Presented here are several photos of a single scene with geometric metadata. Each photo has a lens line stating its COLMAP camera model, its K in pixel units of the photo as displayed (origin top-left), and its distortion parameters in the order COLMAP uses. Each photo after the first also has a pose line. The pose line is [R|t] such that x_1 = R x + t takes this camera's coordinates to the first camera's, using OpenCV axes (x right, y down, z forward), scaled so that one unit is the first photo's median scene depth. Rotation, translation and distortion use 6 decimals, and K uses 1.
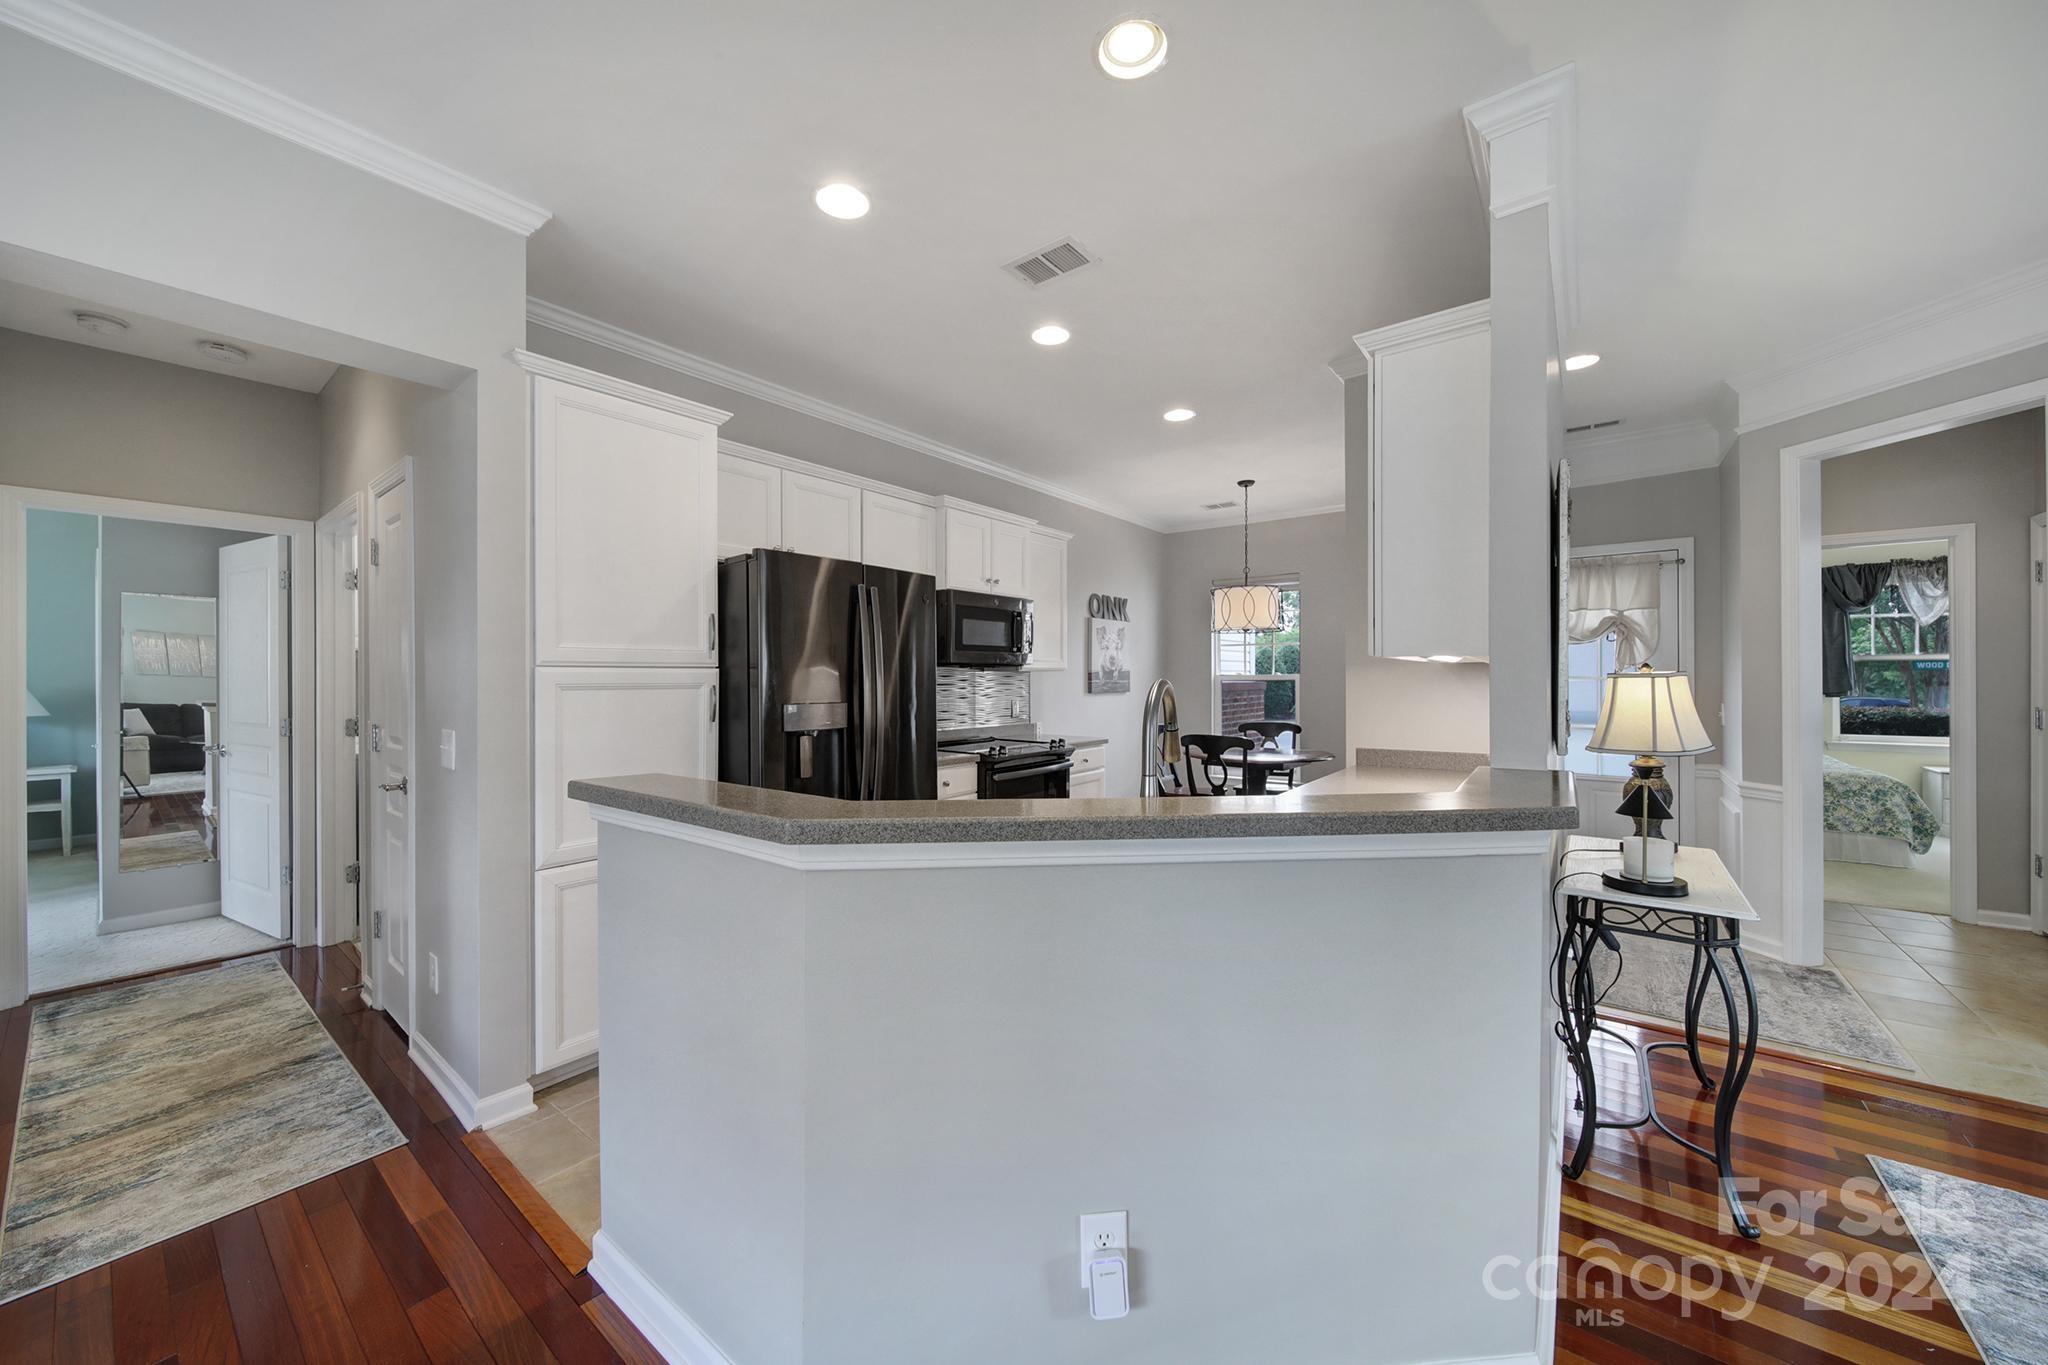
lens RADIAL K [[724.3, 0, 1026.7], [0, 724.3, 679.2], [0, 0, 1]] dist [-0.000280, -0.000307]
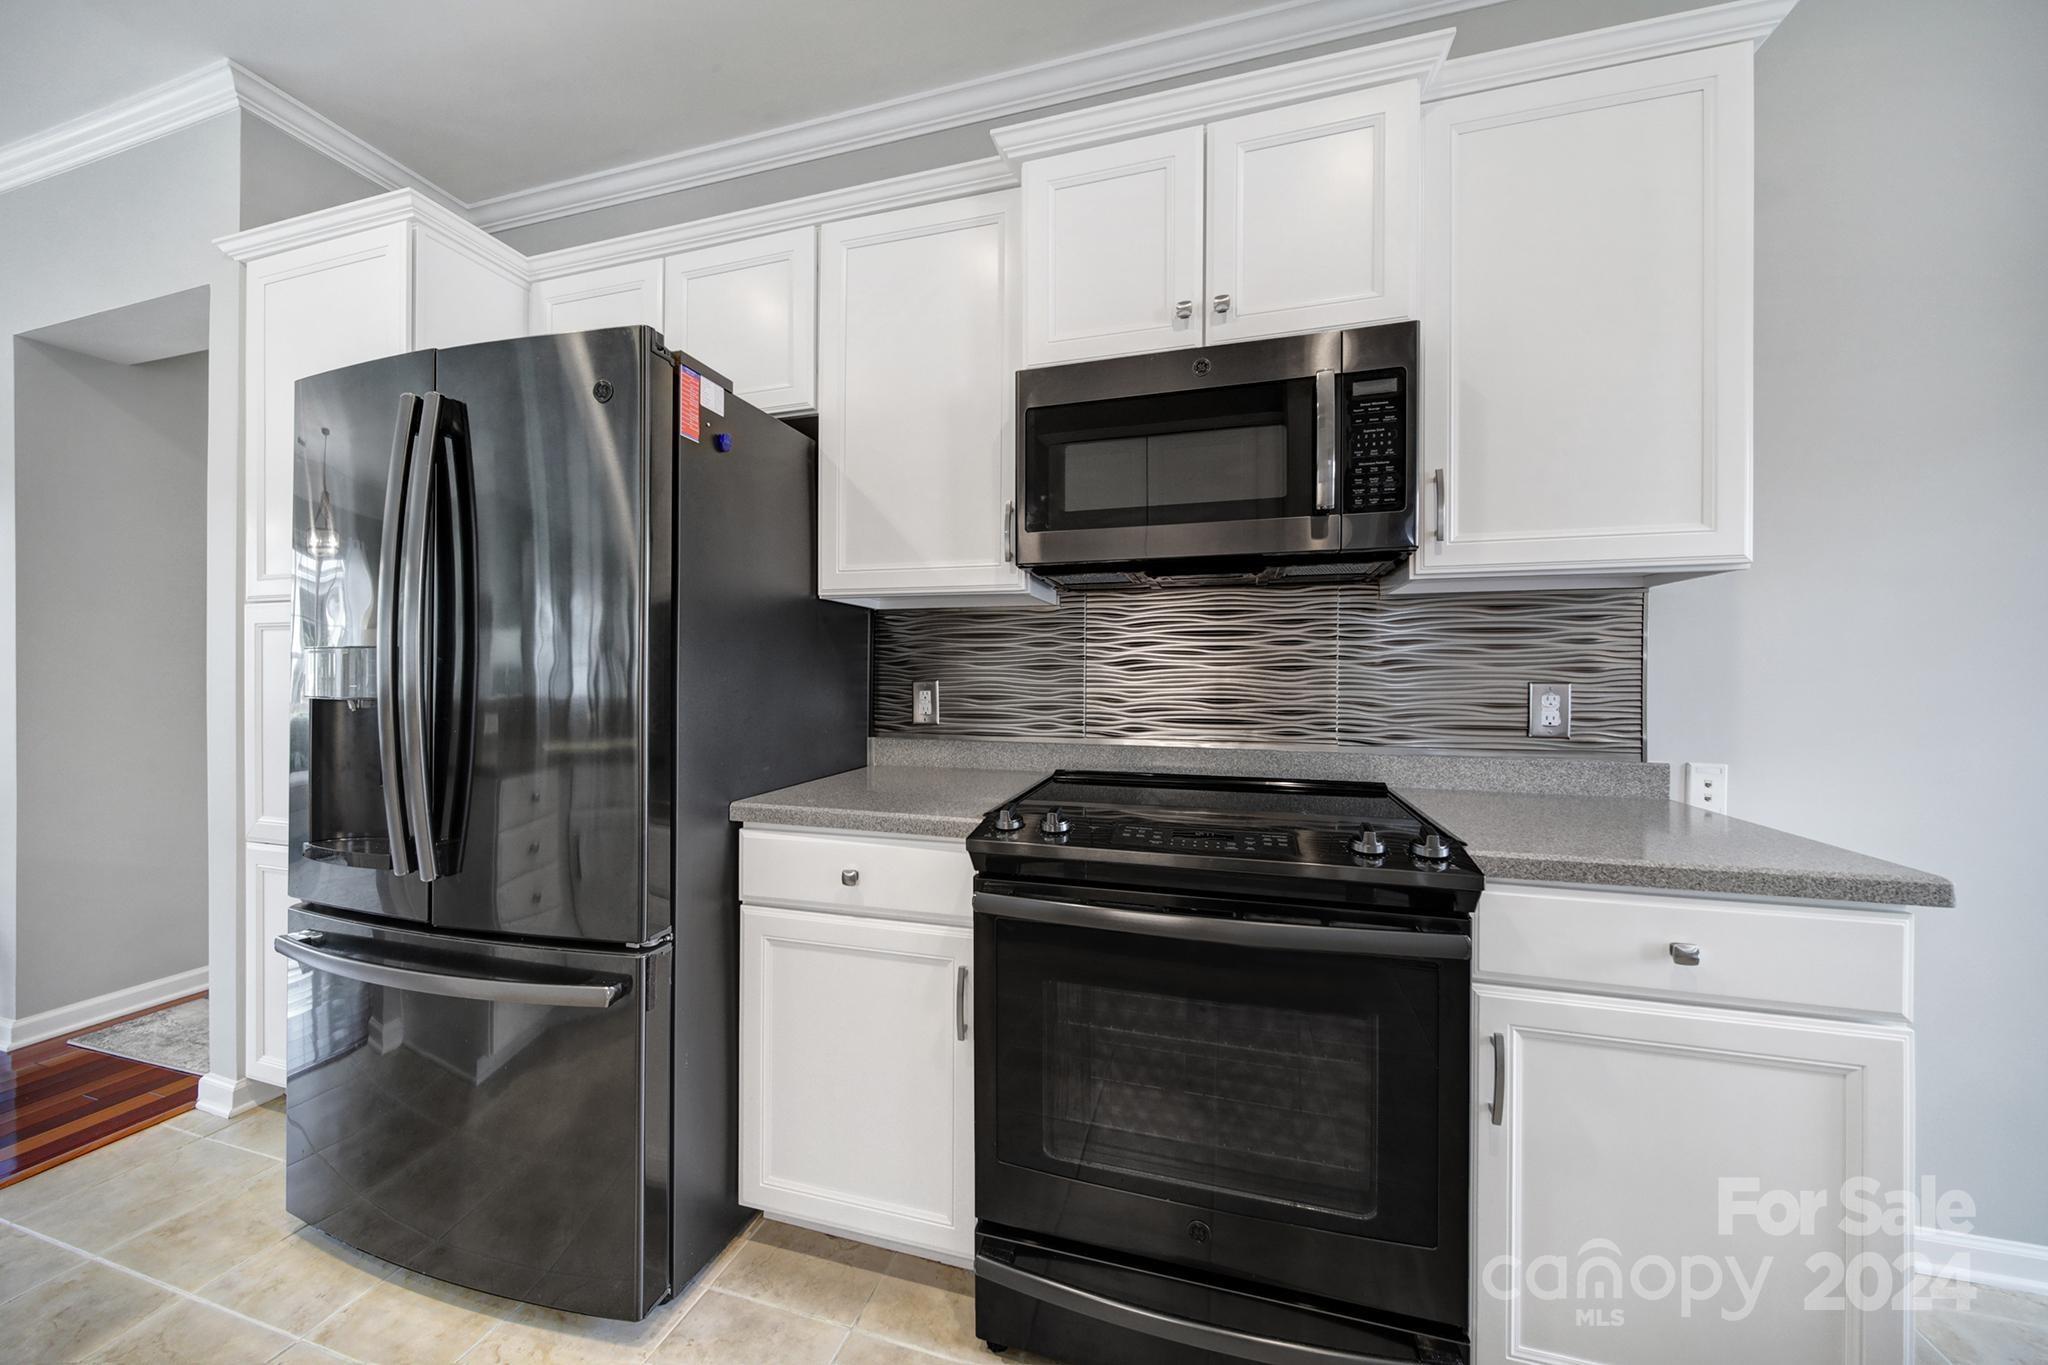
lens RADIAL K [[724.3, 0, 1026.7], [0, 724.3, 679.2], [0, 0, 1]] dist [-0.000280, -0.000307]
pose [[0.363208, 0.010671, -0.931647, 0.244014], [-0.000842, 0.999938, 0.011125, 0.030324], [0.931708, -0.003256, 0.363194, 0.846922]]
